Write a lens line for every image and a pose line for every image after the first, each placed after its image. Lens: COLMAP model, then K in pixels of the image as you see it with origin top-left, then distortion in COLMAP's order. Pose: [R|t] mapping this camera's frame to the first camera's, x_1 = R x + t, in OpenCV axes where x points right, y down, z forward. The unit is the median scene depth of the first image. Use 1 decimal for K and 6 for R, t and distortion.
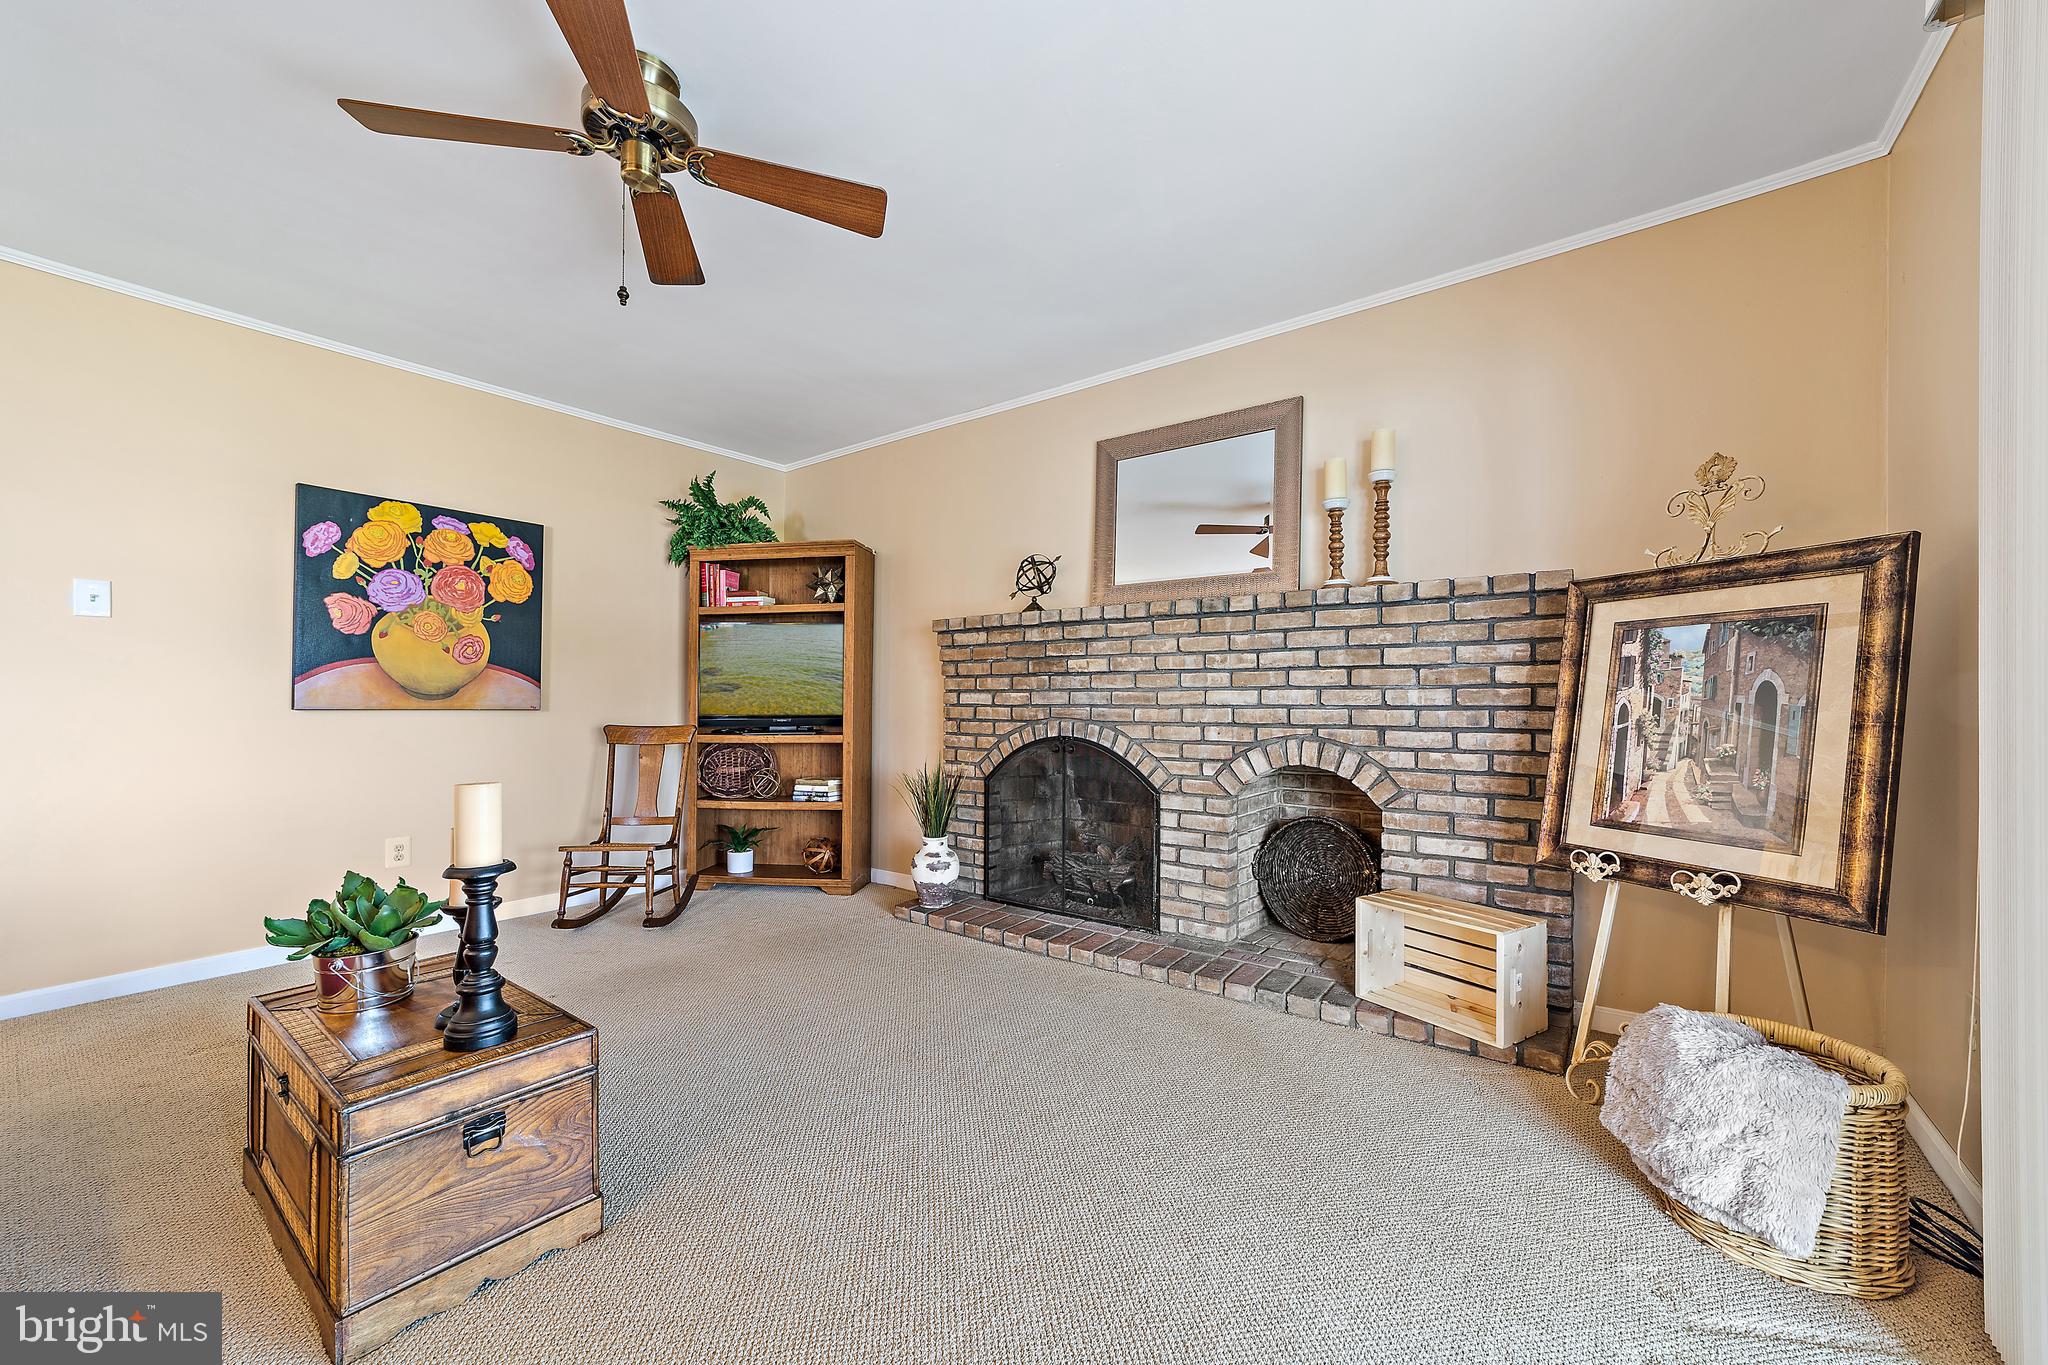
lens RADIAL K [[793.6, 0, 1014.1], [0, 793.6, 678.7], [0, 0, 1]] dist [-0.010325, 0.005604]
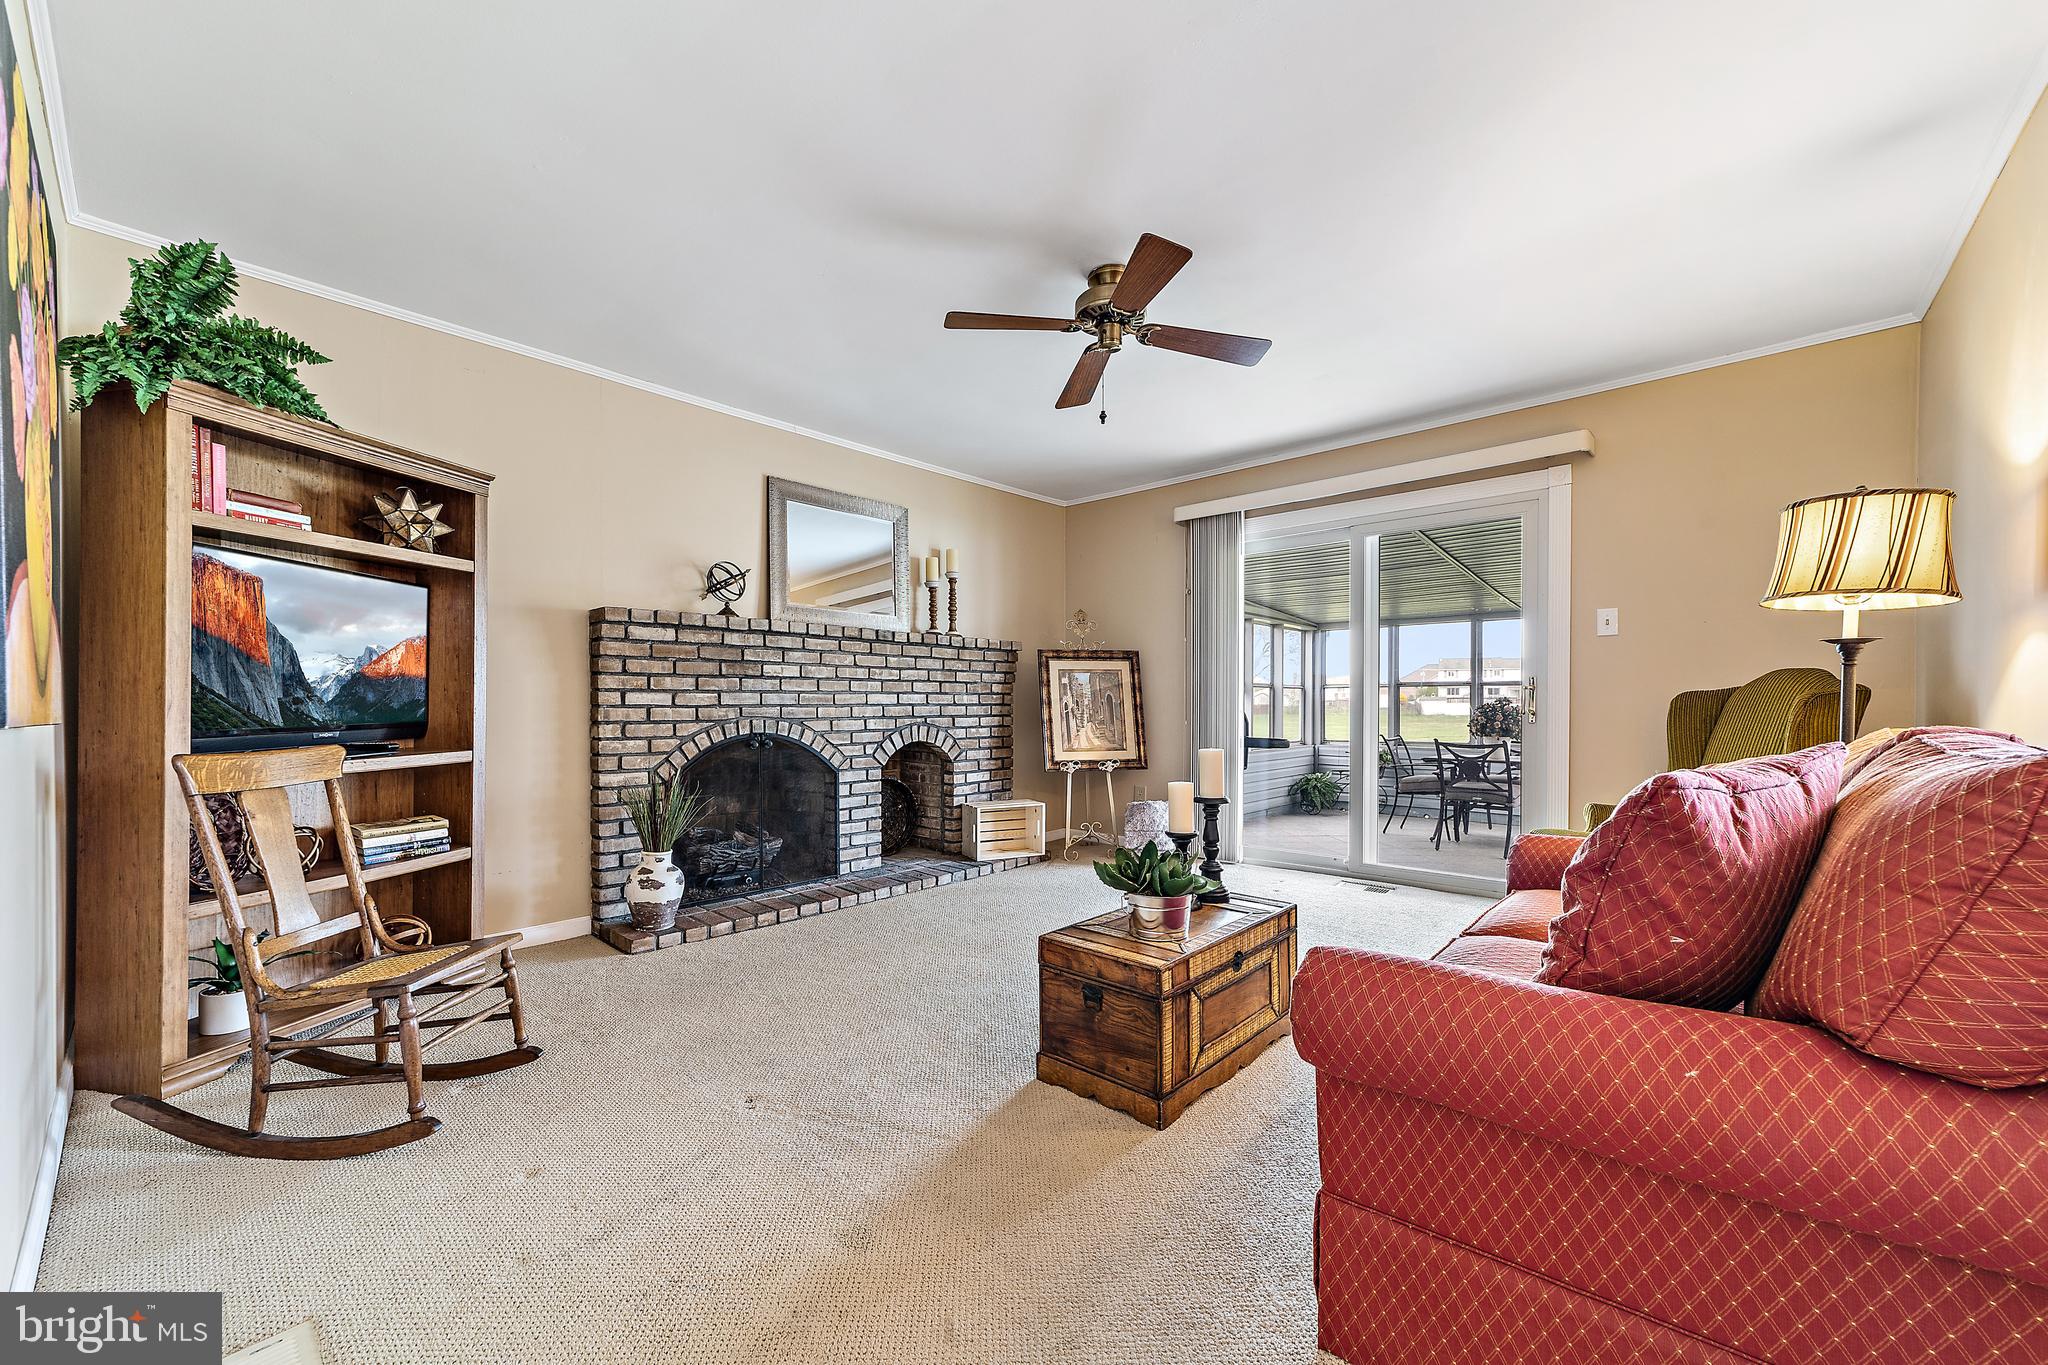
lens RADIAL K [[793.6, 0, 1022.3], [0, 793.6, 700.3], [0, 0, 1]] dist [-0.010325, 0.005604]
pose [[0.083405, 0.004197, 0.996507, -1.118496], [-0.023753, 0.999715, -0.002222, 0.022164], [-0.996233, -0.023484, 0.083481, 0.594978]]
